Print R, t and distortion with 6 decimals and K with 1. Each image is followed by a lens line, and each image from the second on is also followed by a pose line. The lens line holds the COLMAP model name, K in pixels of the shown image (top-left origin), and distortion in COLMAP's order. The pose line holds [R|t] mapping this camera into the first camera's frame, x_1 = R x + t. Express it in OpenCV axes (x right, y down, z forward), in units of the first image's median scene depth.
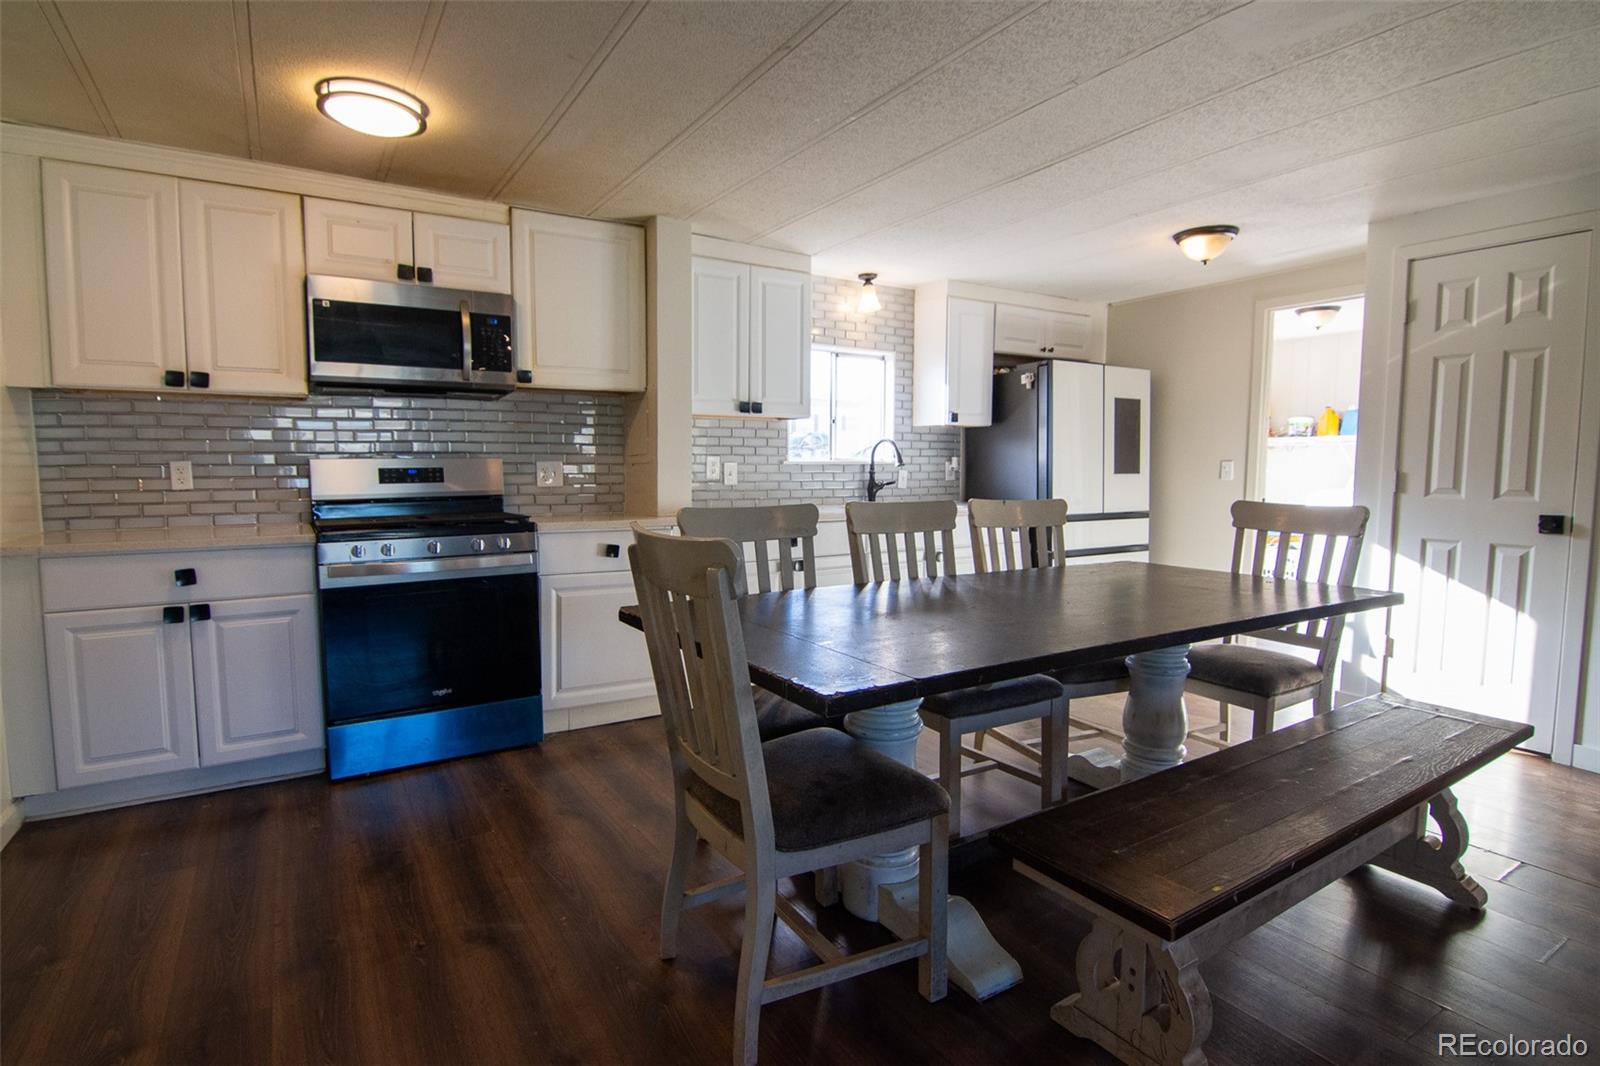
lens RADIAL K [[774.0, 0, 785.4], [0, 774.0, 536.9], [0, 0, 1]] dist [-0.018838, -0.004398]
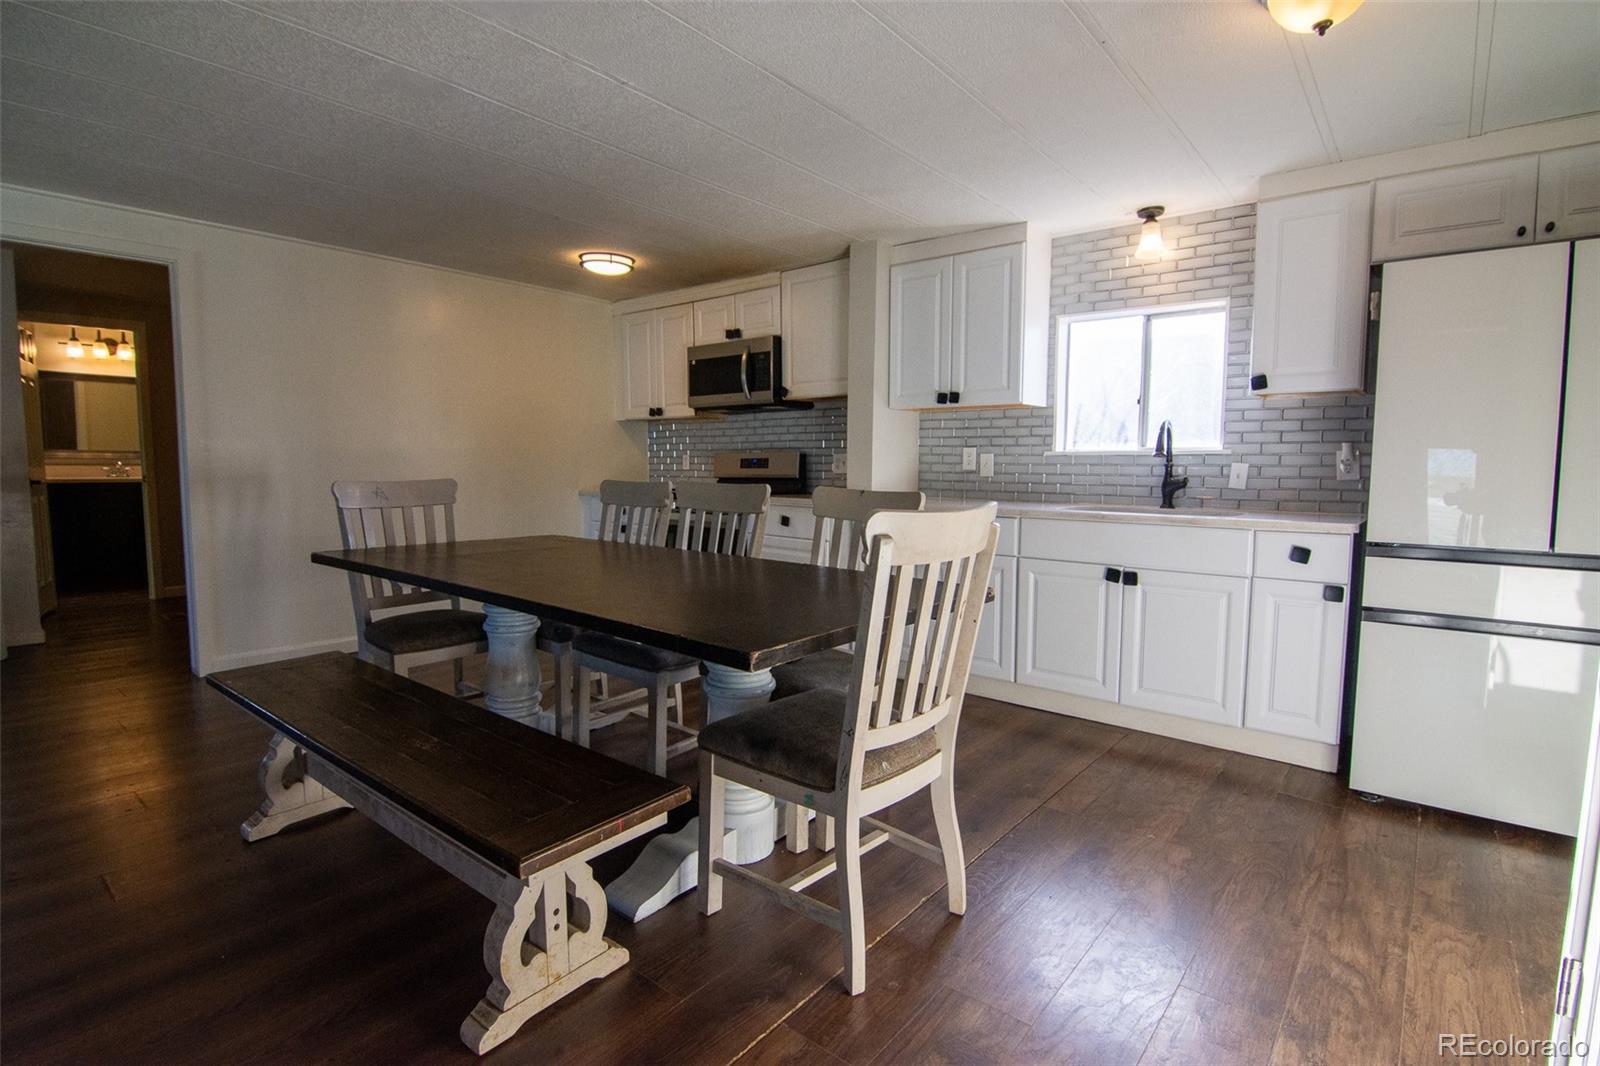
lens RADIAL K [[774.0, 0, 796.3], [0, 774.0, 527.3], [0, 0, 1]] dist [-0.018838, -0.004398]
pose [[0.323097, 0.085007, -0.942540, 0.793371], [-0.084806, 0.994551, 0.060627, -0.042457], [0.942558, 0.060345, 0.328545, 0.462780]]
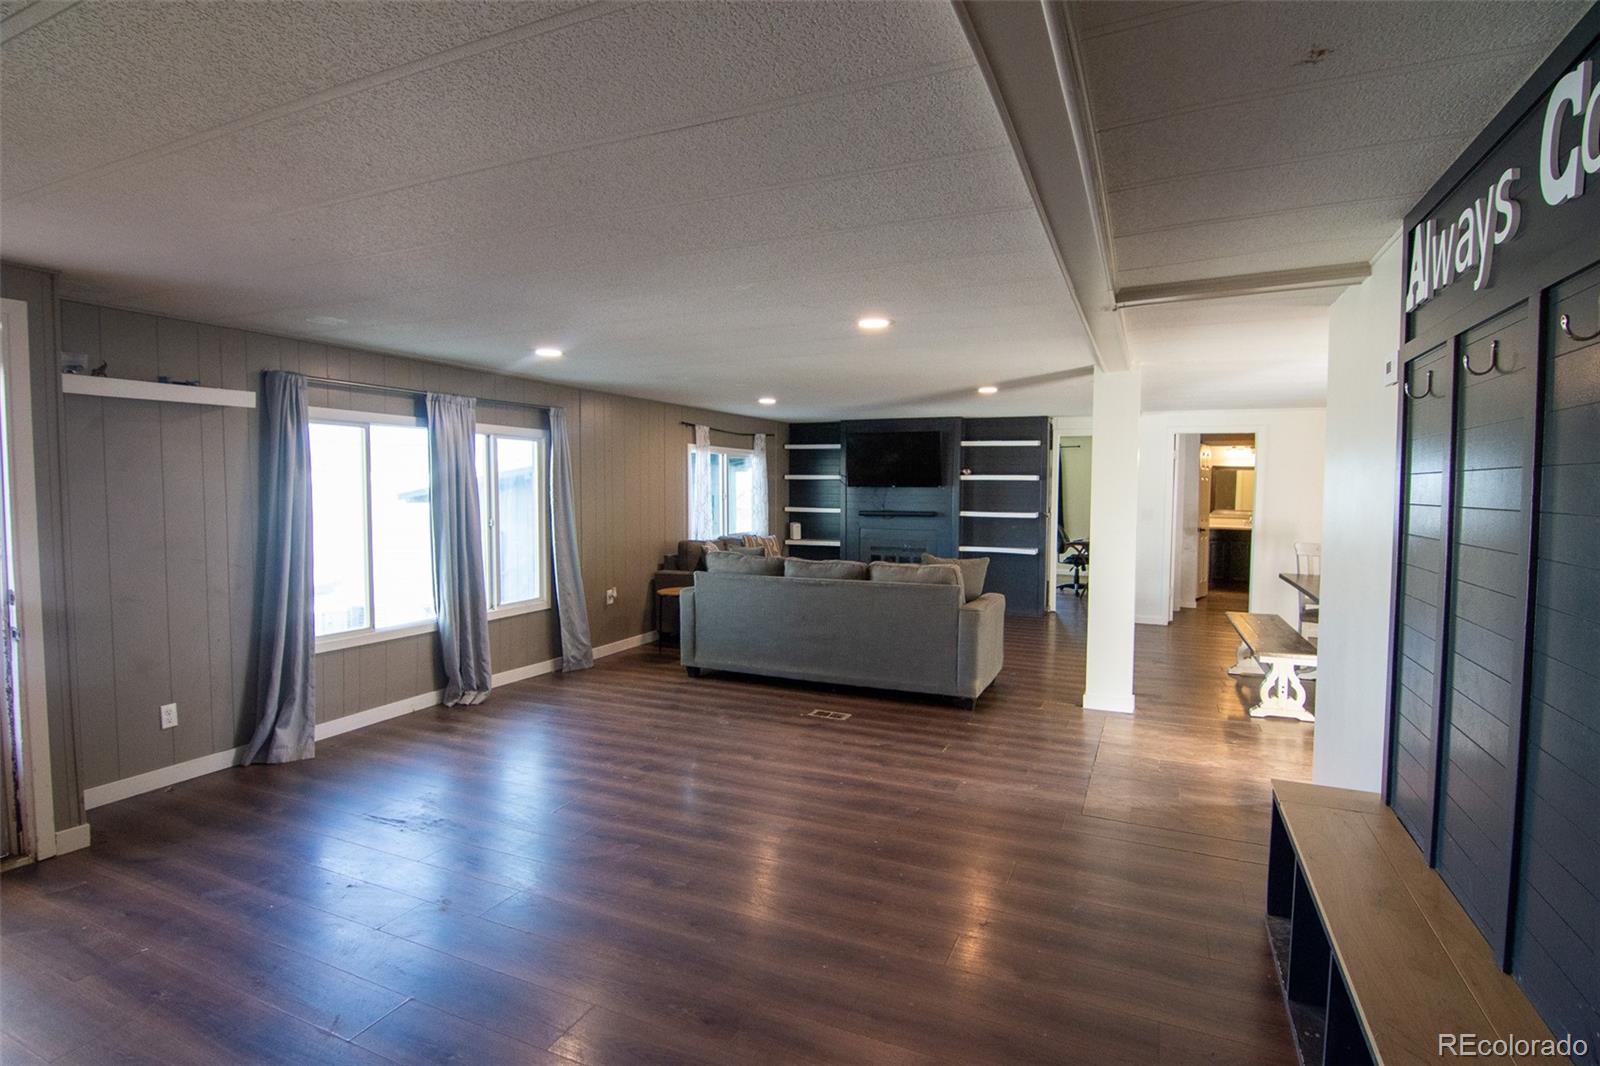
lens RADIAL K [[774.0, 0, 799.2], [0, 774.0, 528.8], [0, 0, 1]] dist [-0.018838, -0.004398]
pose [[-0.831104, 0.017149, -0.555852, 2.002176], [-0.059953, 0.990936, 0.120215, -0.202443], [0.552876, 0.133236, -0.822543, 1.207750]]
